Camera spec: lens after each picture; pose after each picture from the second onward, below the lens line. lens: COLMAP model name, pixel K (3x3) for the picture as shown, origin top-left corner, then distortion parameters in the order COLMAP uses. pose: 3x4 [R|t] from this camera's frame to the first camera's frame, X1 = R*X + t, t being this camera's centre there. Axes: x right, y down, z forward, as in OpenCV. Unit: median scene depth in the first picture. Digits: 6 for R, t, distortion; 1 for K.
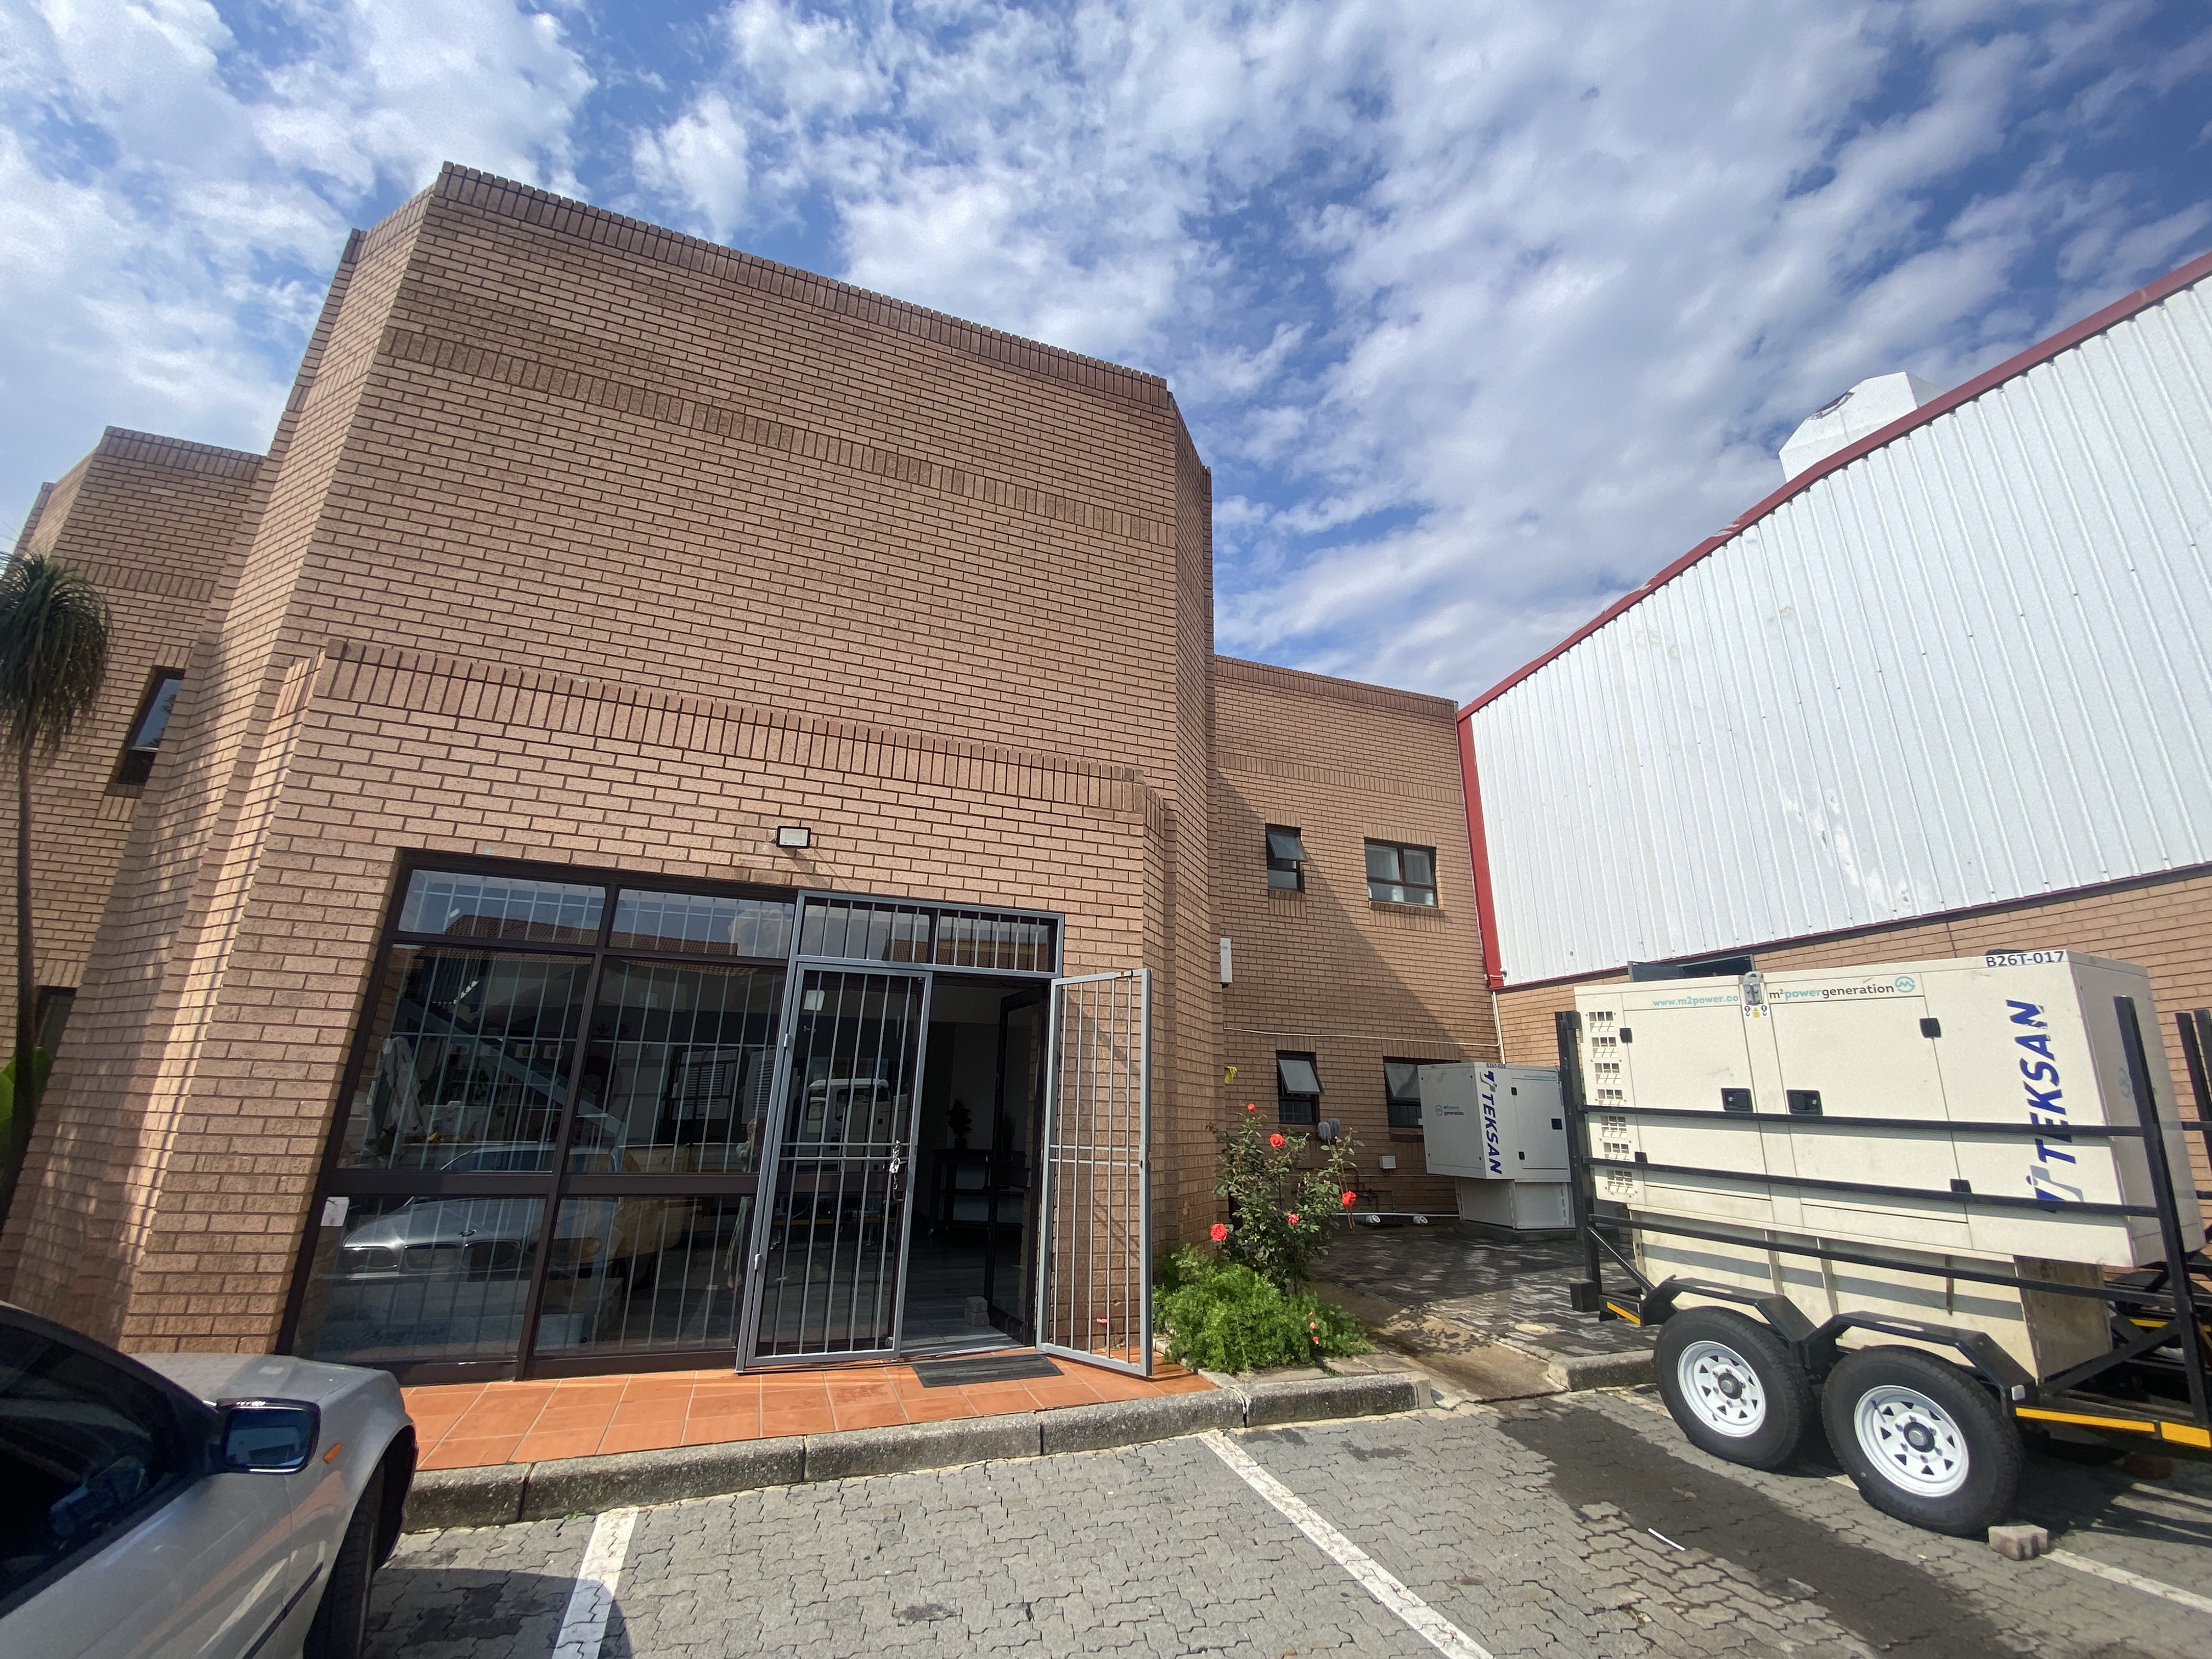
lens RADIAL K [[896.0, 0, 1106.0], [0, 896.0, 829.5], [0, 0, 1]] dist [0.013480, -0.016518]
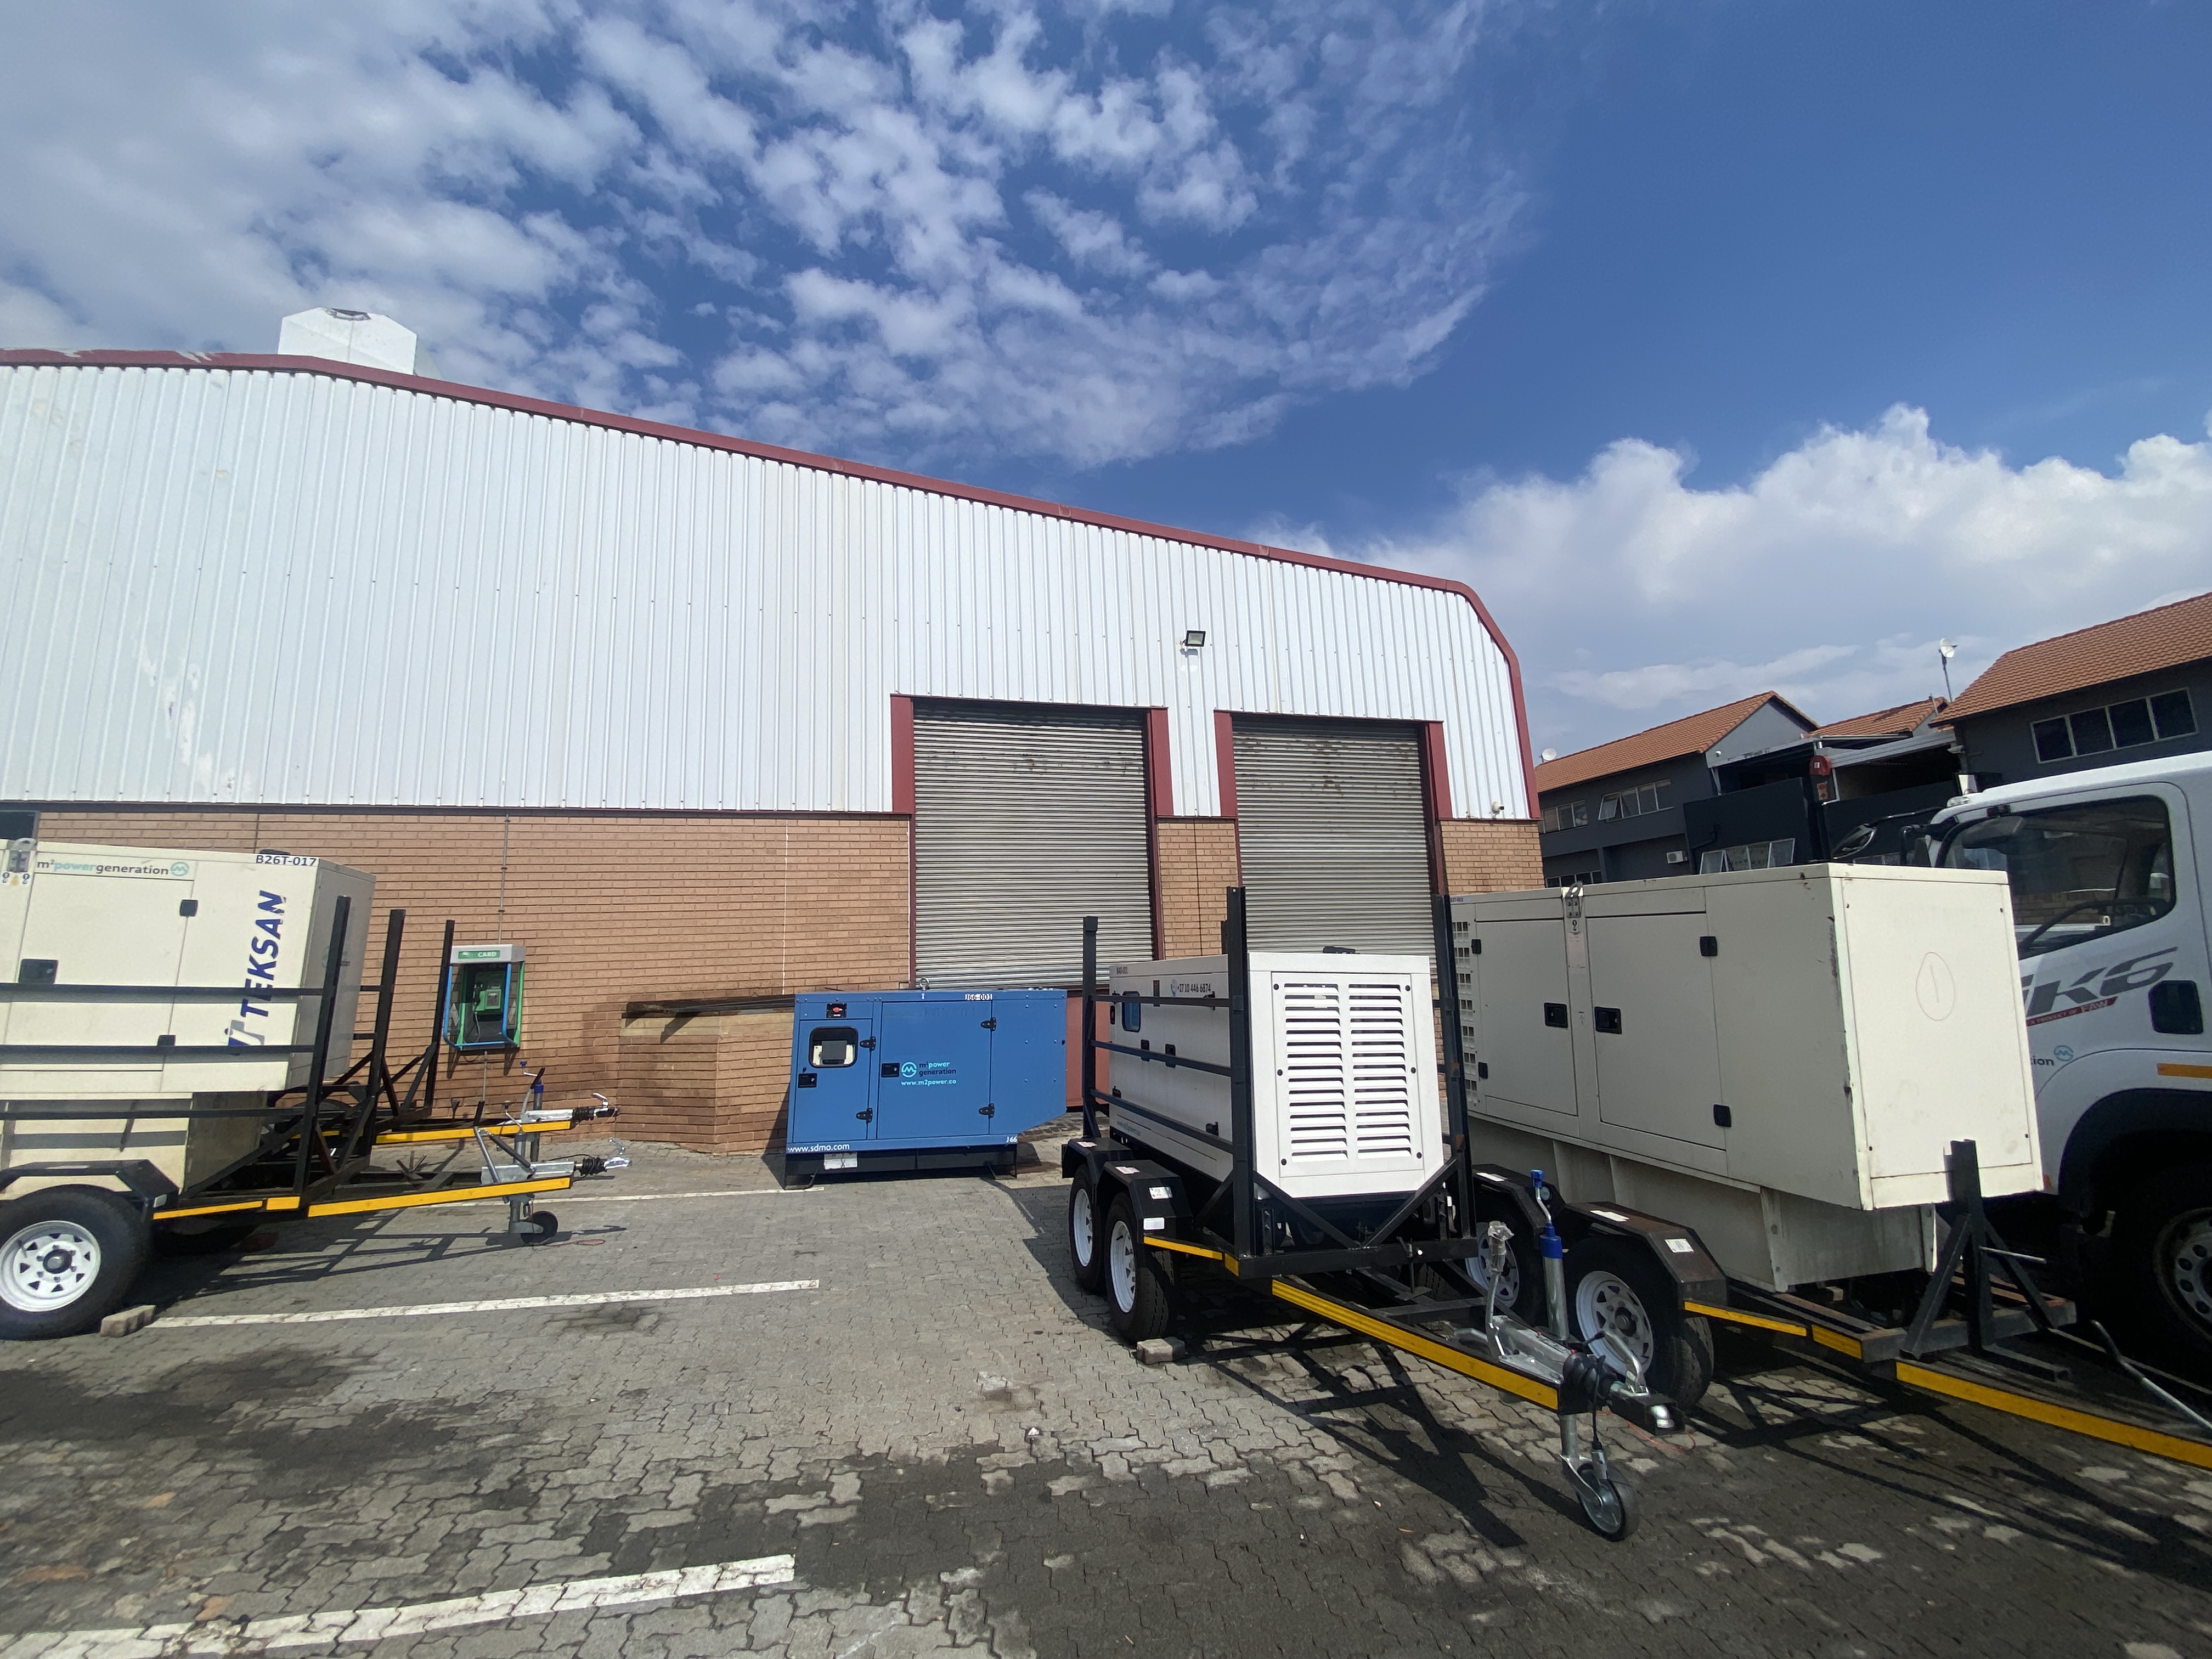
lens RADIAL K [[900.0, 0, 1106.3], [0, 900.0, 824.0], [0, 0, 1]] dist [0.004853, -0.014144]
pose [[0.062172, 0.143739, 0.987661, -0.138781], [-0.268300, 0.955556, -0.122177, -0.053365], [-0.961327, -0.257393, 0.097974, -0.200419]]
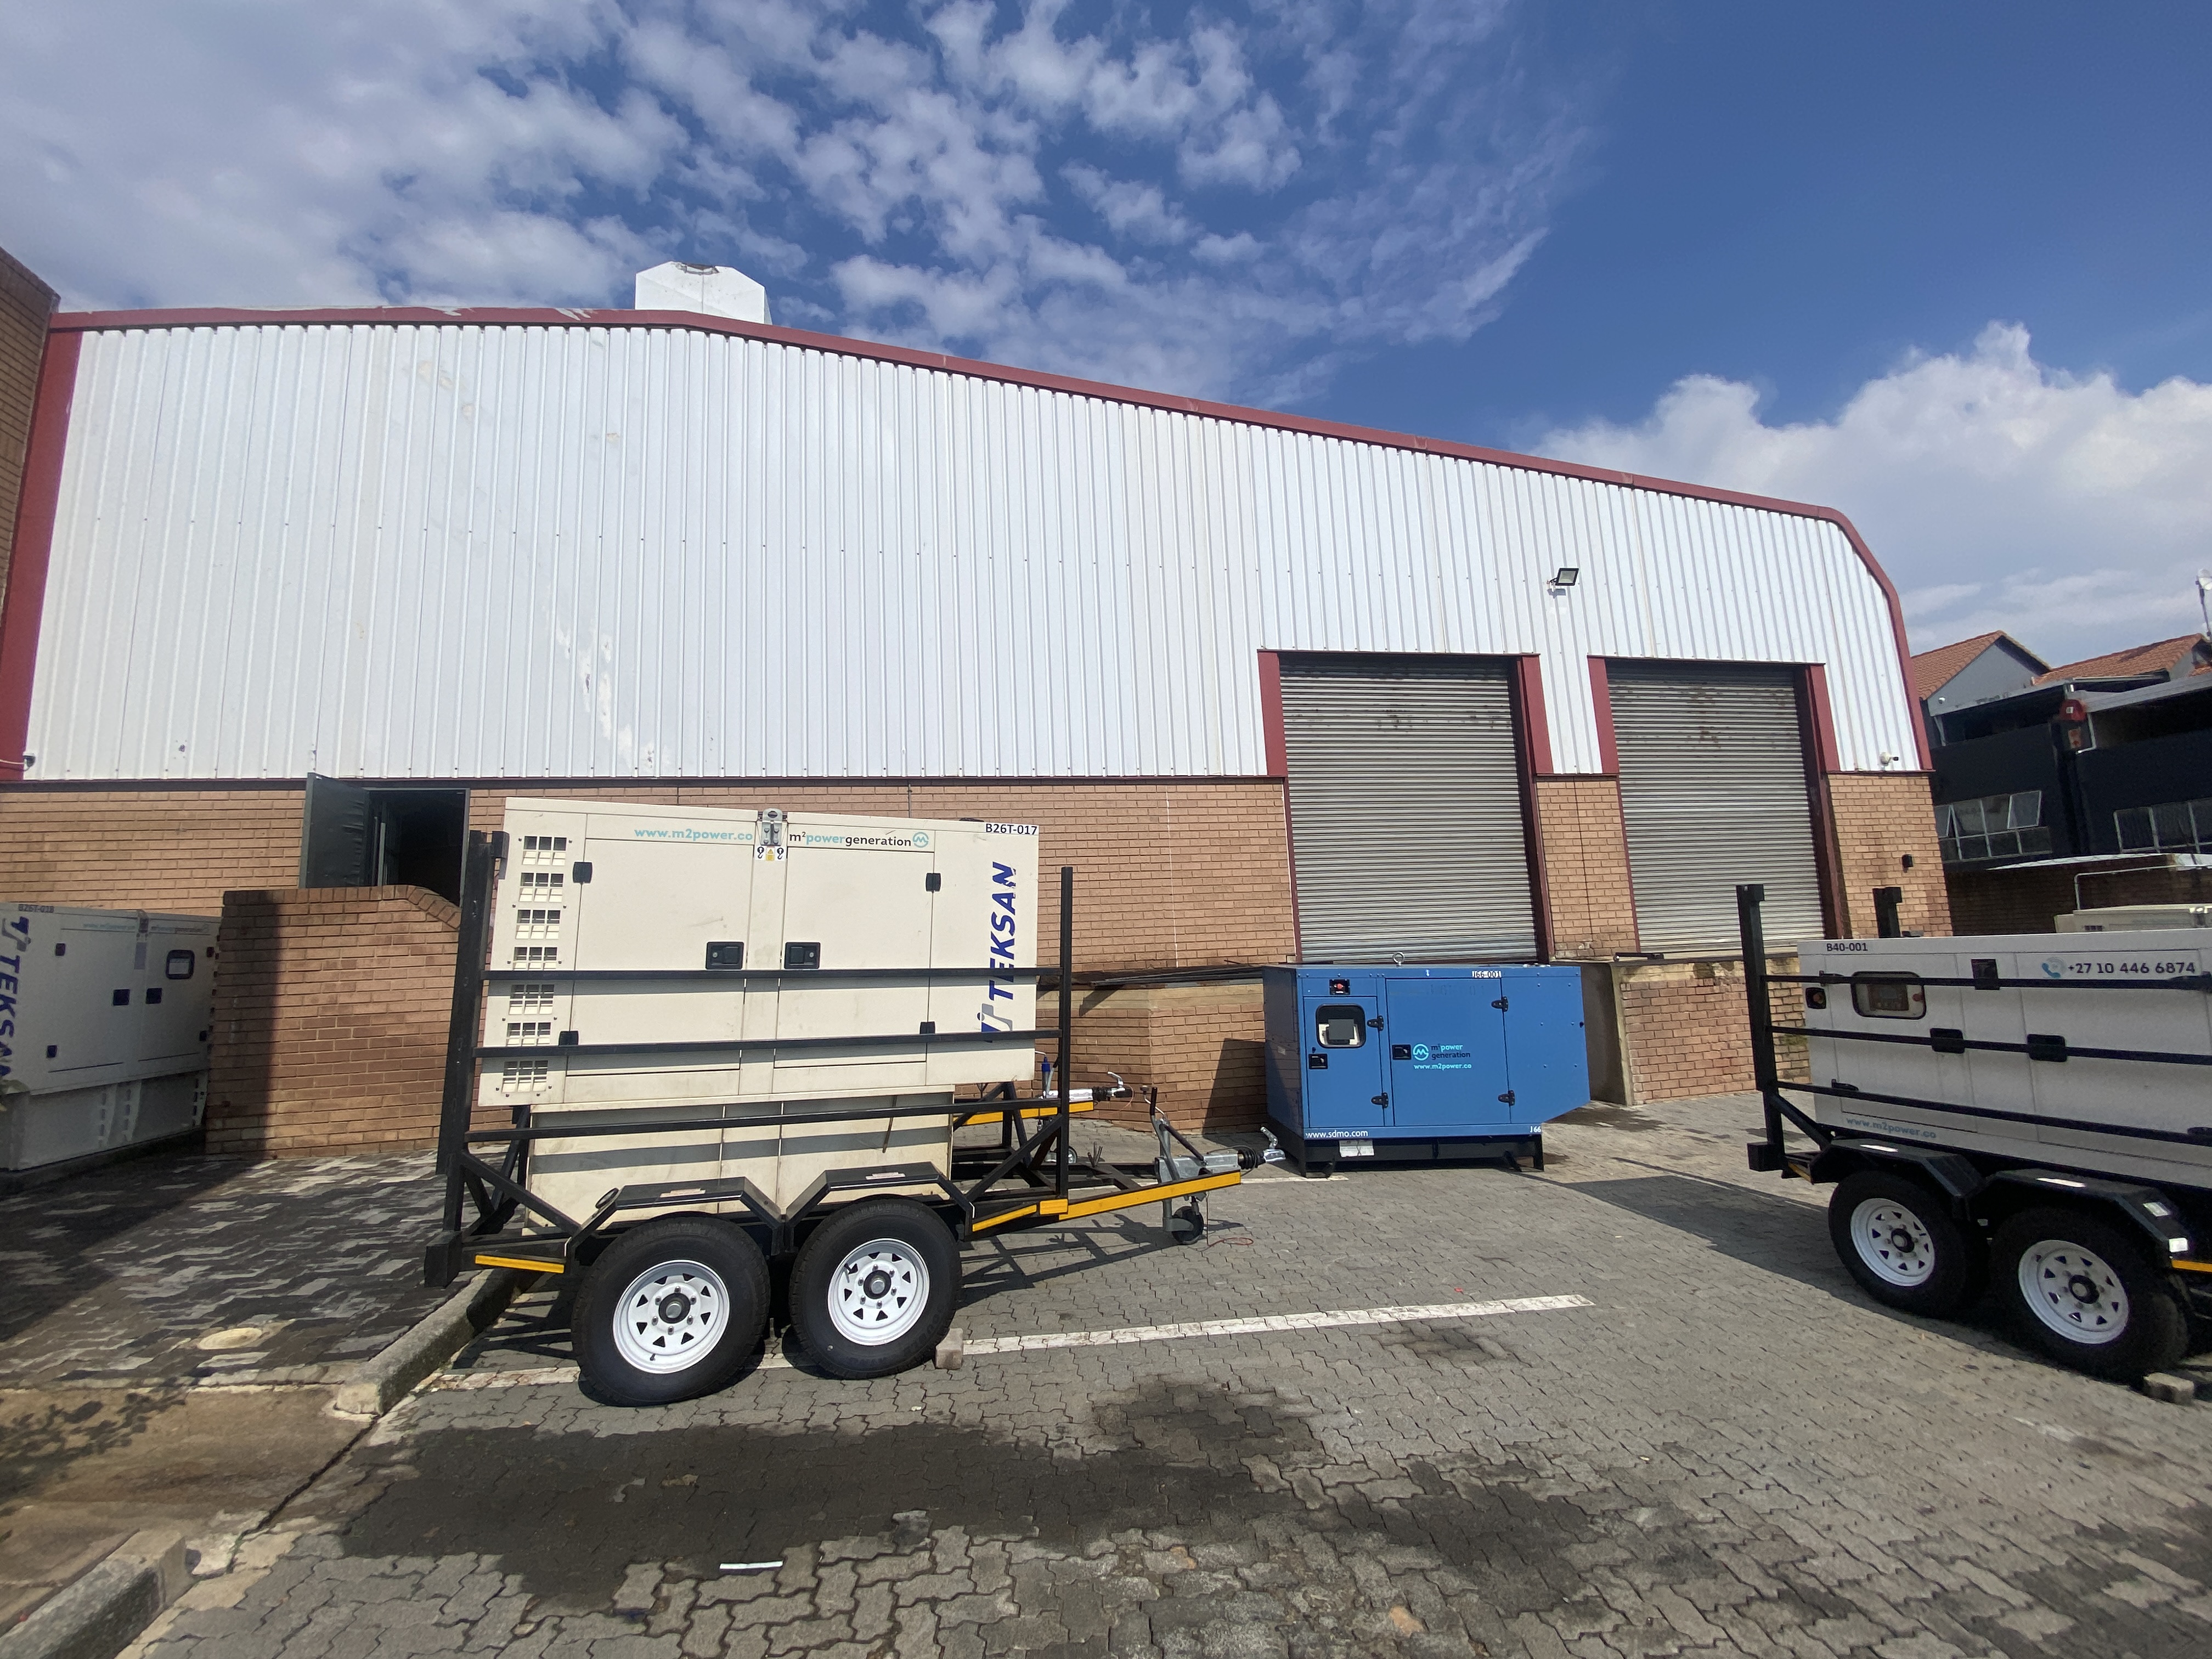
lens RADIAL K [[895.1, 0, 1092.4], [0, 895.1, 826.7], [0, 0, 1]] dist [0.018241, -0.019362]
pose [[0.152354, 0.105117, 0.982720, -0.073634], [-0.260689, 0.963389, -0.062634, 0.161184], [-0.953325, -0.246642, 0.174179, 0.603318]]
